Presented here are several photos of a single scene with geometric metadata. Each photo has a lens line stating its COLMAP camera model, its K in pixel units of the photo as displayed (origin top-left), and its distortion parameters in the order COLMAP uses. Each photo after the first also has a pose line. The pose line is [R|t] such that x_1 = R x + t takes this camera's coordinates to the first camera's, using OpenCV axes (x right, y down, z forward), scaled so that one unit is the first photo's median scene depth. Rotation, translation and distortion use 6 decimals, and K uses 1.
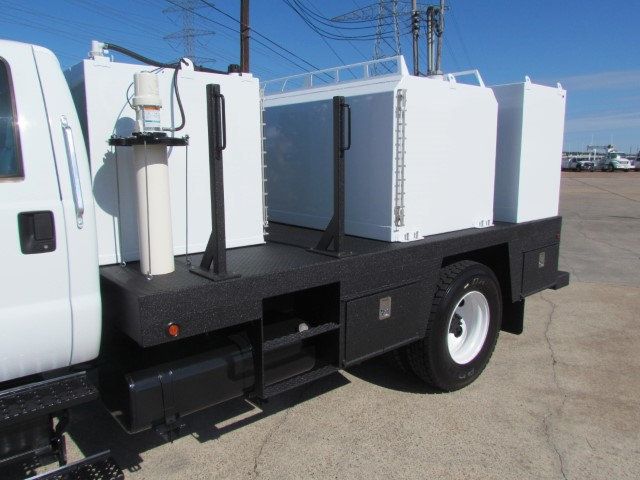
lens RADIAL K [[495.6, 0, 320.0], [0, 495.6, 240.0], [0, 0, 1]] dist [-0.008049, -0.008834]
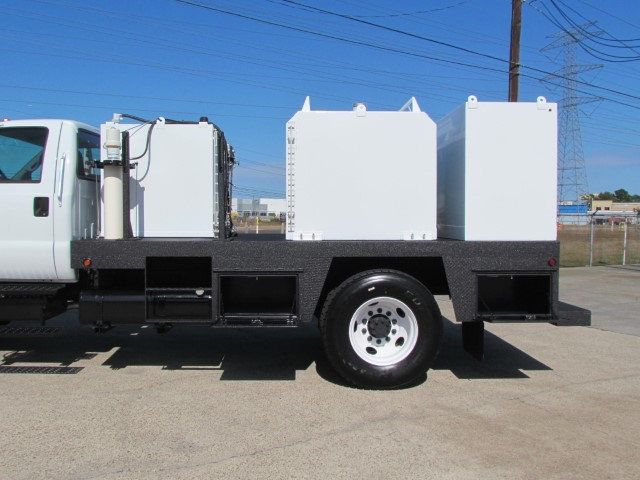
lens RADIAL K [[605.4, 0, 320.0], [0, 605.4, 240.0], [0, 0, 1]] dist [-0.008816, -0.005814]
pose [[0.777662, 0.026214, -0.628135, 1.133649], [-0.110345, 0.989311, -0.095325, 0.136986], [0.618923, 0.143442, 0.772243, -0.136317]]
